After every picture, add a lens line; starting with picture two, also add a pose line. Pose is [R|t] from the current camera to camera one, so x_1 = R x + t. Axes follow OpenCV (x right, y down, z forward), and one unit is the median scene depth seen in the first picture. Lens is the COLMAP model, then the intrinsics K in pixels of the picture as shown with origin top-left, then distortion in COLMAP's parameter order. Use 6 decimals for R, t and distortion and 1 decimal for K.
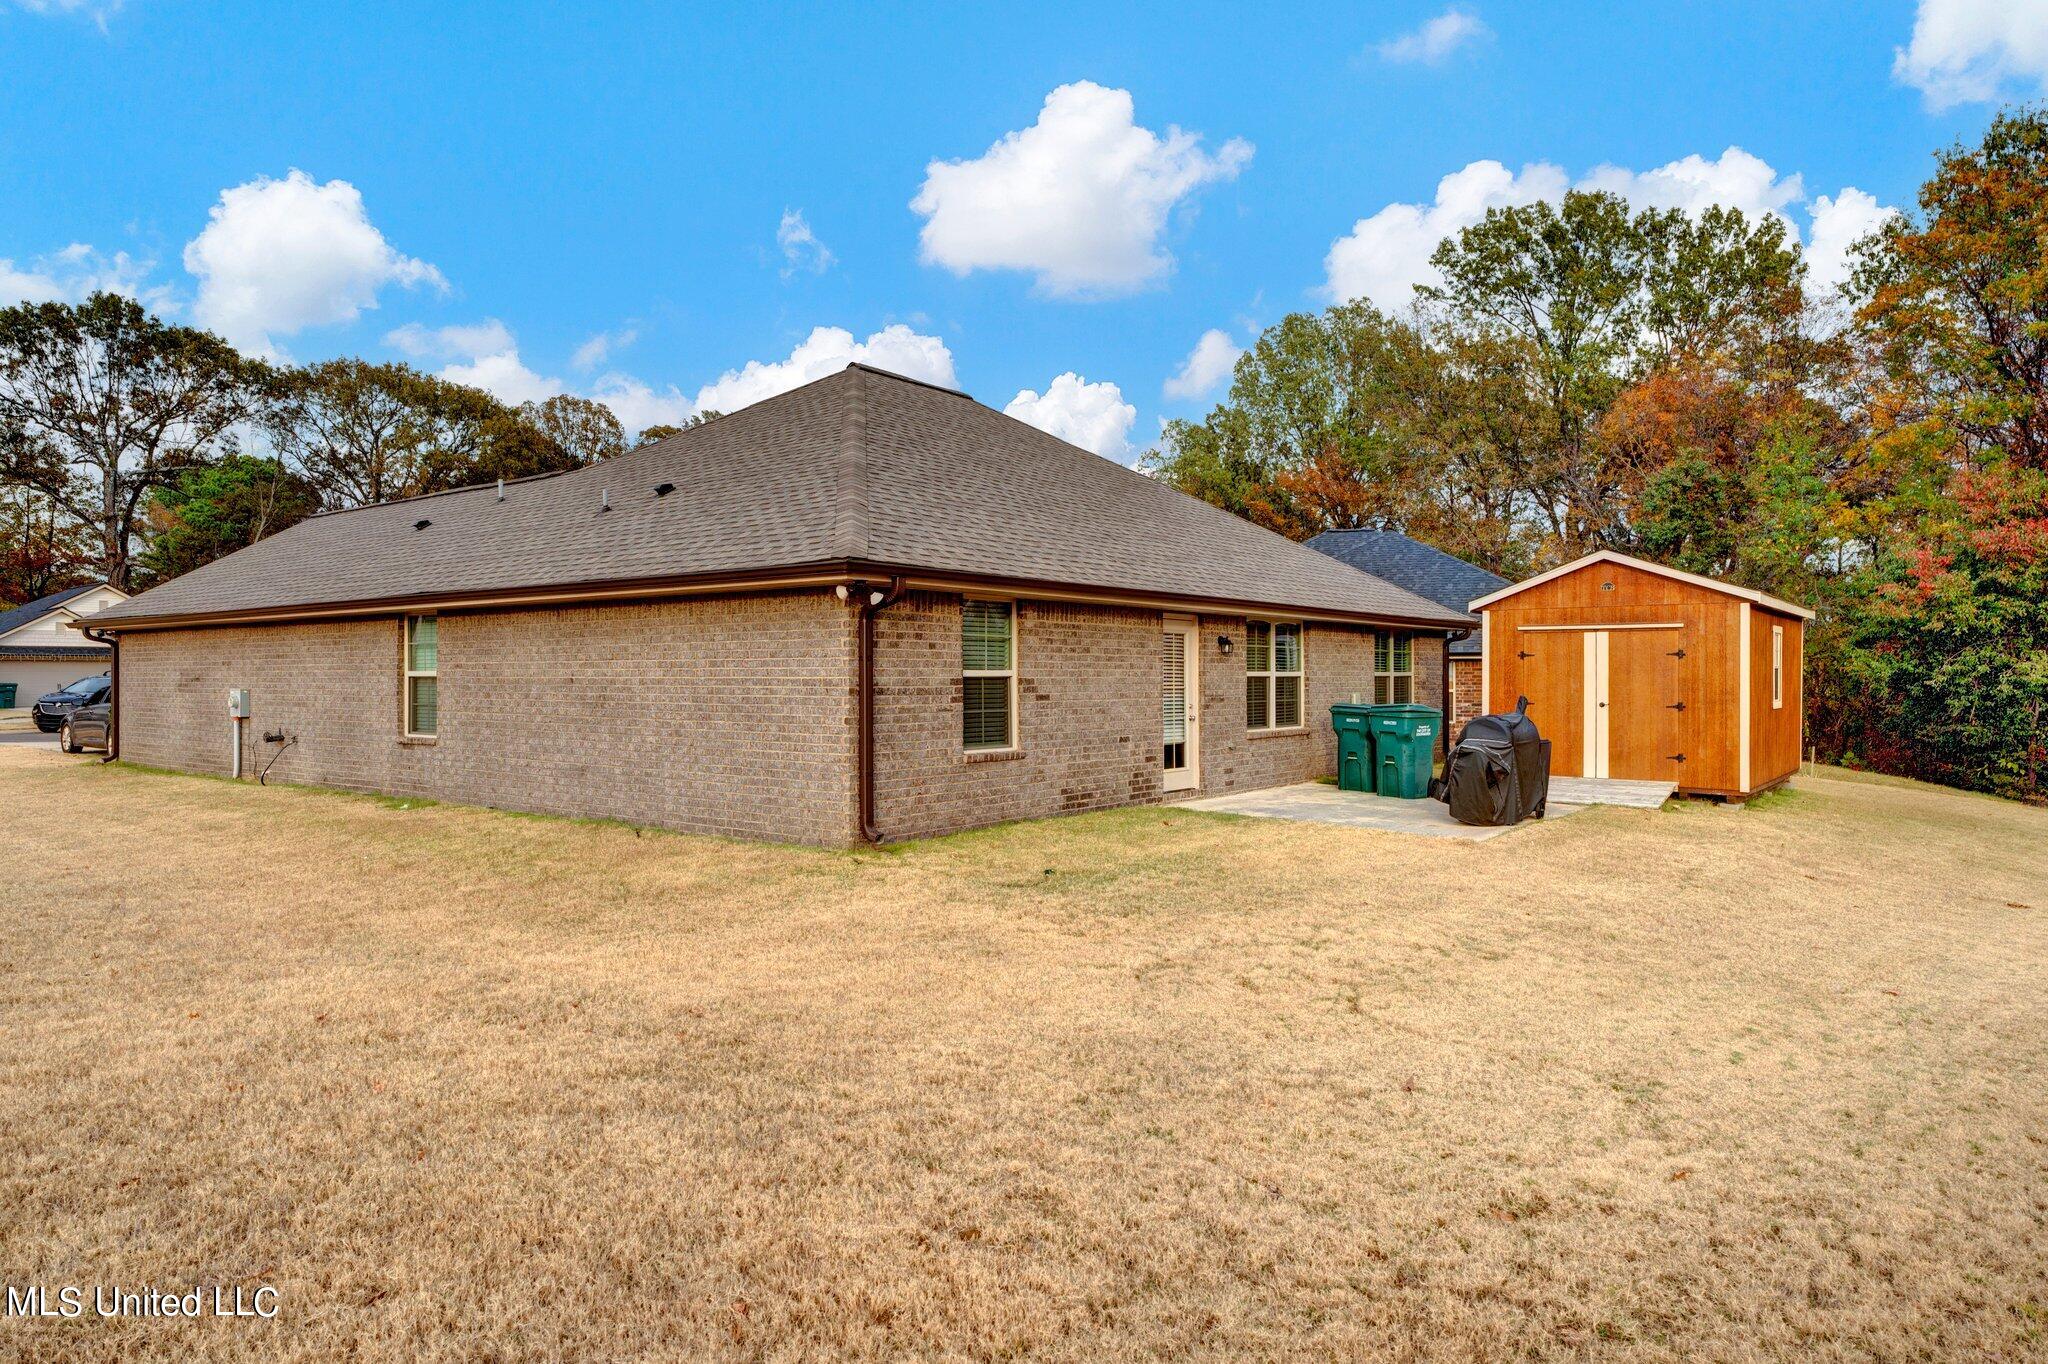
lens RADIAL K [[1217.0, 0, 1024.0], [0, 1217.0, 682.0], [0, 0, 1]] dist [0.004941, 0.000522]
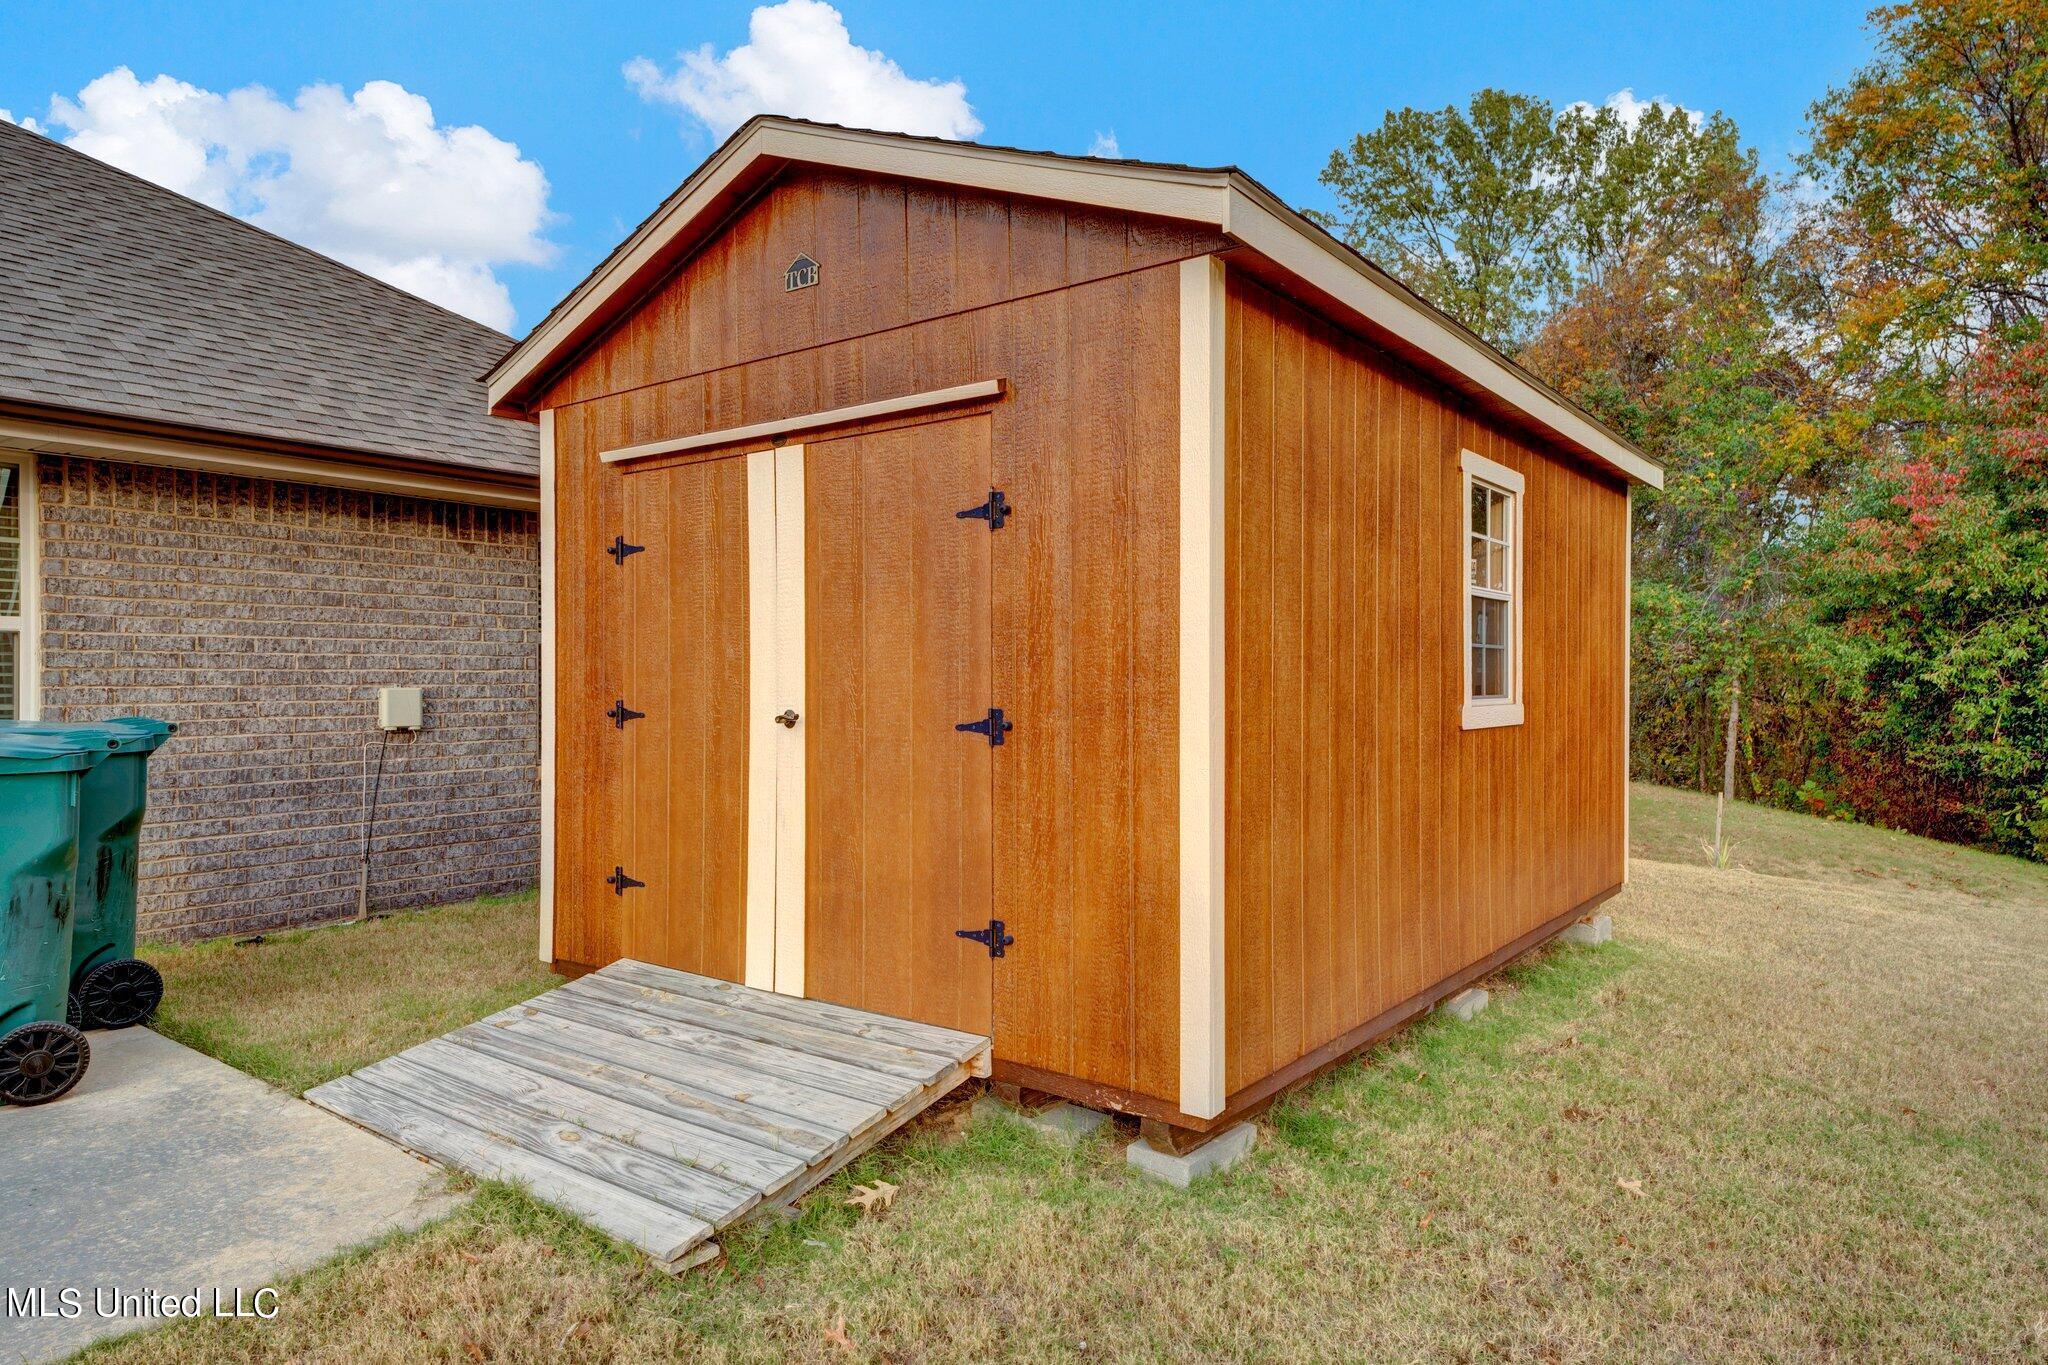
lens RADIAL K [[1229.0, 0, 1024.0], [0, 1229.0, 682.5], [0, 0, 1]] dist [0.016377, -0.000945]
pose [[0.999842, -0.002906, 0.017514, 0.503545], [0.003030, 0.999970, -0.007091, 0.012299], [-0.017492, 0.007143, 0.999821, 0.703988]]
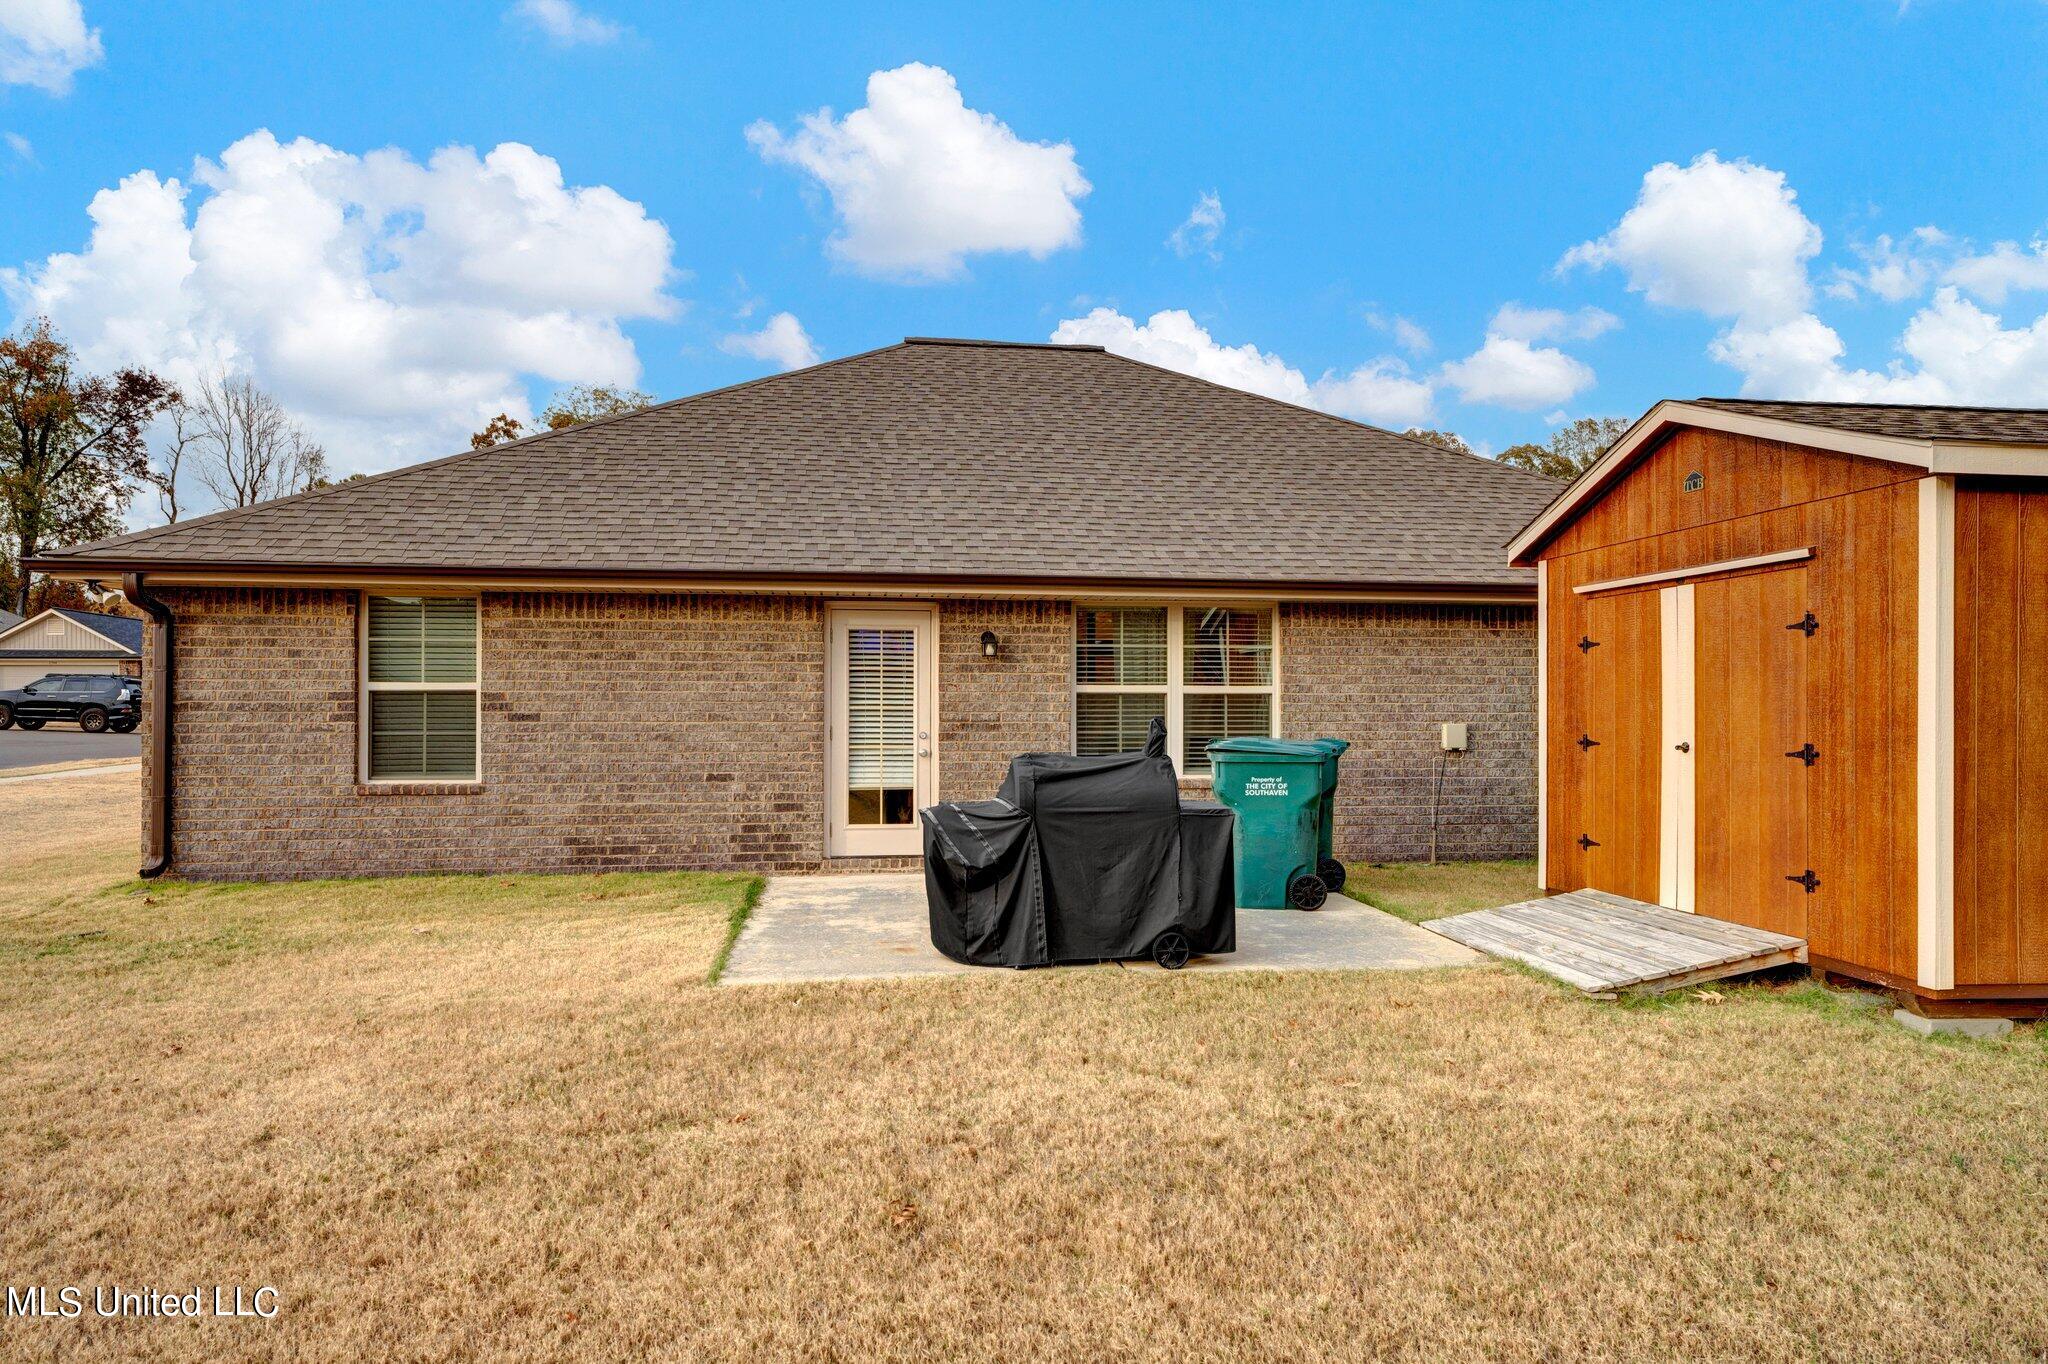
lens RADIAL K [[1250.8, 0, 1022.0], [0, 1250.8, 703.6], [0, 0, 1]] dist [0.053747, -0.000510]
pose [[0.722407, -0.004603, -0.691452, 0.600077], [-0.004677, 0.999922, -0.011544, 0.008726], [0.691452, 0.011573, 0.722330, 0.476269]]
